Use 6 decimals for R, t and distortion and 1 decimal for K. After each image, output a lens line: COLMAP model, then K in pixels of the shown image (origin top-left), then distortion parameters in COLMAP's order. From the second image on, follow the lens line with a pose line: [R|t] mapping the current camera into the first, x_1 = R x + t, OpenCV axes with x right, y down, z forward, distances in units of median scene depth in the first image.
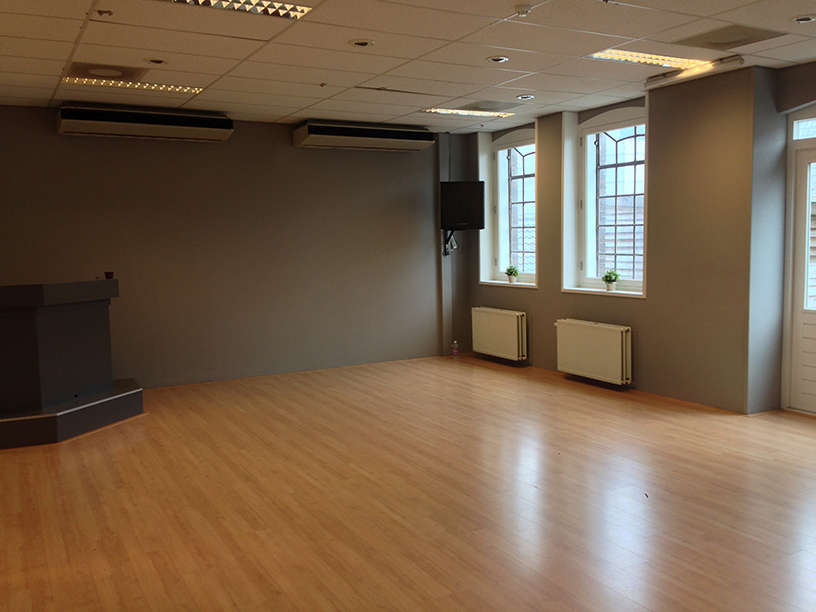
lens RADIAL K [[772.2, 0, 408.3], [0, 772.2, 306.3], [0, 0, 1]] dist [0.005108, 0.000000]
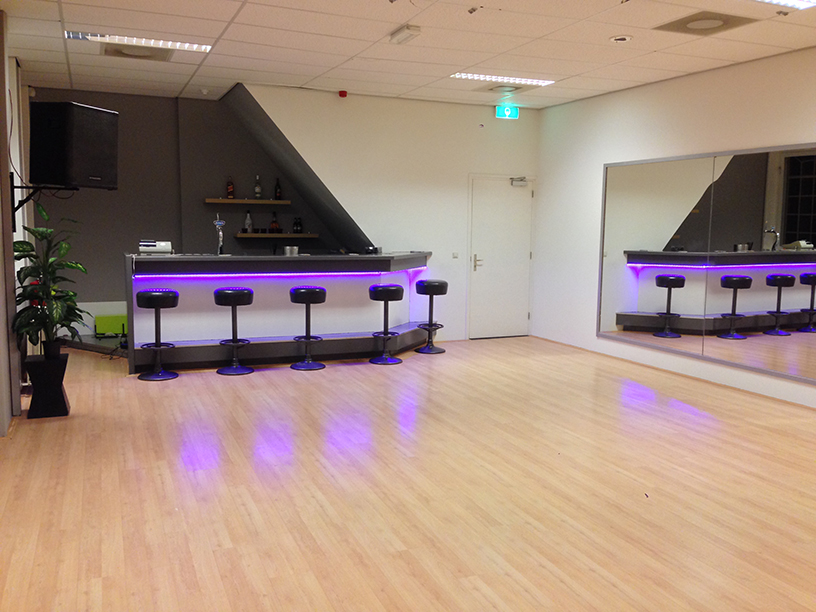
lens RADIAL K [[772.2, 0, 408.0], [0, 772.2, 306.1], [0, 0, 1]] dist [0.005108, 0.000000]
pose [[-0.994135, 0.000109, 0.108143, 0.096195], [0.020877, 0.981381, 0.190933, -0.146565], [-0.106109, 0.192071, -0.975628, 1.867449]]
